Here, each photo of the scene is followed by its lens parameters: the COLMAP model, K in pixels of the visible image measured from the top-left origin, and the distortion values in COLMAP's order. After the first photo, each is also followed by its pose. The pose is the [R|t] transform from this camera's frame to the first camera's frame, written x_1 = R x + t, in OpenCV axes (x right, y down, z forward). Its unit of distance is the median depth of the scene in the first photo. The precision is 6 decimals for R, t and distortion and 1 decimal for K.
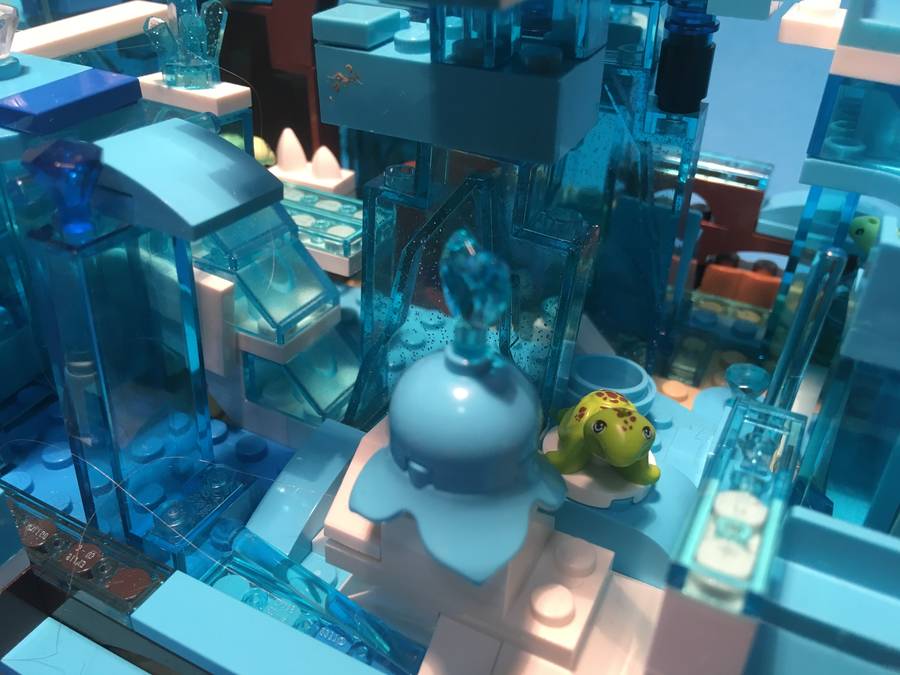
lens RADIAL K [[781.9, 0, 445.4], [0, 781.9, 326.1], [0, 0, 1]] dist [0.053122, -0.157243]
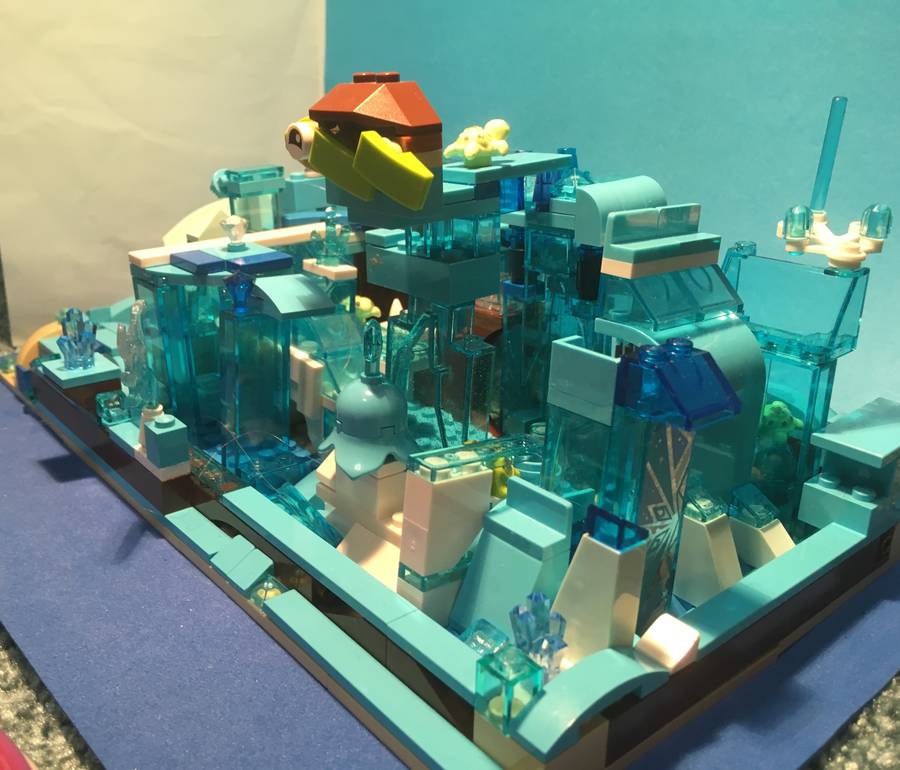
lens RADIAL K [[846.6, 0, 428.3], [0, 846.6, 385.7], [0, 0, 1]] dist [0.099352, -0.002187]
pose [[0.925836, 0.120111, -0.358332, 0.670594], [-0.197916, 0.961833, -0.188962, 0.312769], [0.321959, 0.245867, 0.914271, -0.725216]]
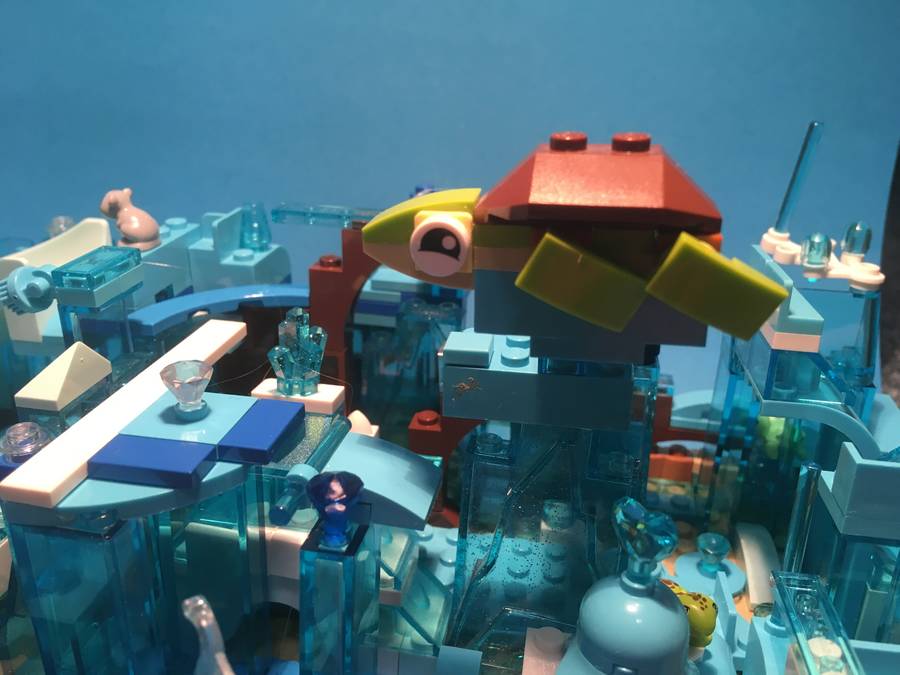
lens RADIAL K [[761.1, 0, 450.0], [0, 761.1, 337.5], [0, 0, 1]] dist [0.105564, -0.144792]
pose [[0.957573, -0.109274, 0.266672, -0.410914], [0.160927, 0.970371, -0.180231, -0.128501], [-0.239076, 0.215499, 0.946786, -0.245025]]
